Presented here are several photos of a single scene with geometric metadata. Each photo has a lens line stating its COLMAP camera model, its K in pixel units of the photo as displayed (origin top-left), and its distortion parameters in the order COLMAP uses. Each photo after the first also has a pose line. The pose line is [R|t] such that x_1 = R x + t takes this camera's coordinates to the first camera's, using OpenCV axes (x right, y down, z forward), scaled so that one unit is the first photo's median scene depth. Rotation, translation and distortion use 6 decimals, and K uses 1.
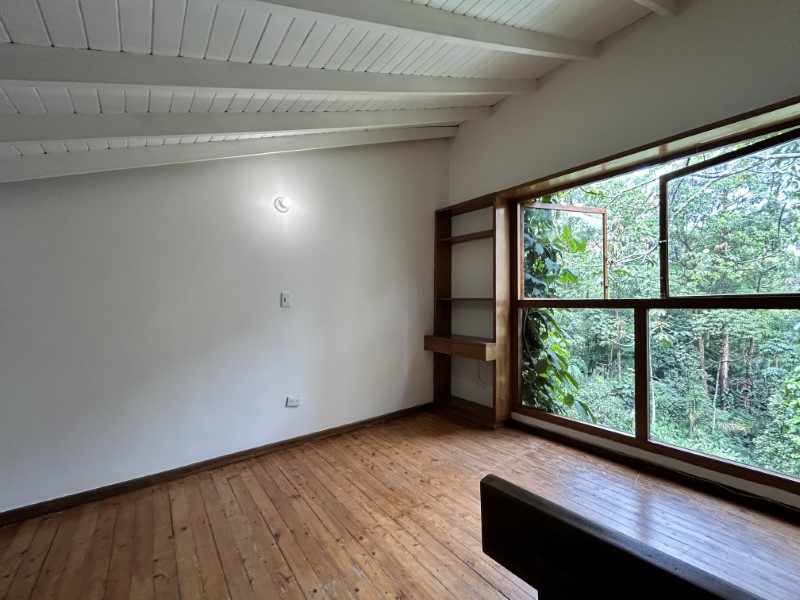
lens RADIAL K [[322.5, 0, 401.4], [0, 322.5, 302.8], [0, 0, 1]] dist [-0.002921, 0.000122]
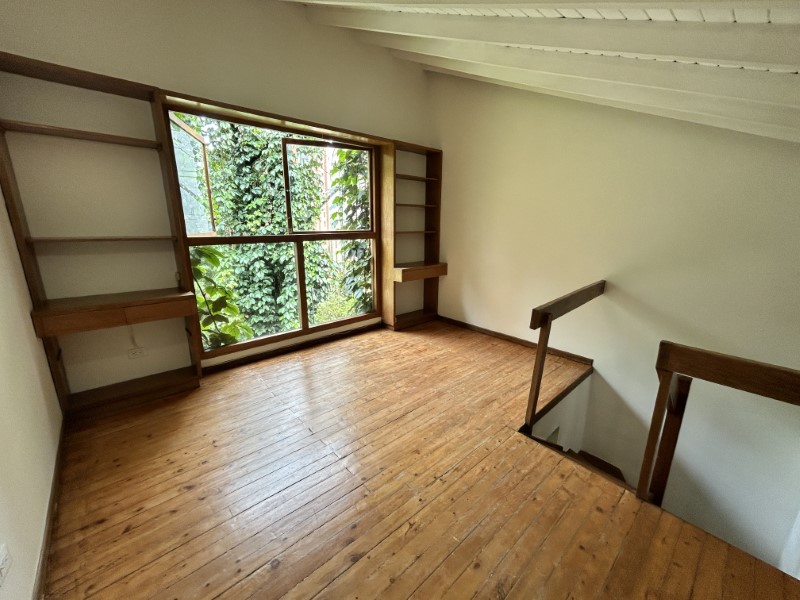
lens RADIAL K [[322.5, 0, 402.2], [0, 322.5, 297.7], [0, 0, 1]] dist [-0.002921, 0.000122]
pose [[-0.068985, -0.237016, 0.969053, -0.625274], [-0.012953, 0.971498, 0.236692, -0.070444], [-0.997534, 0.003776, -0.070089, 0.566773]]
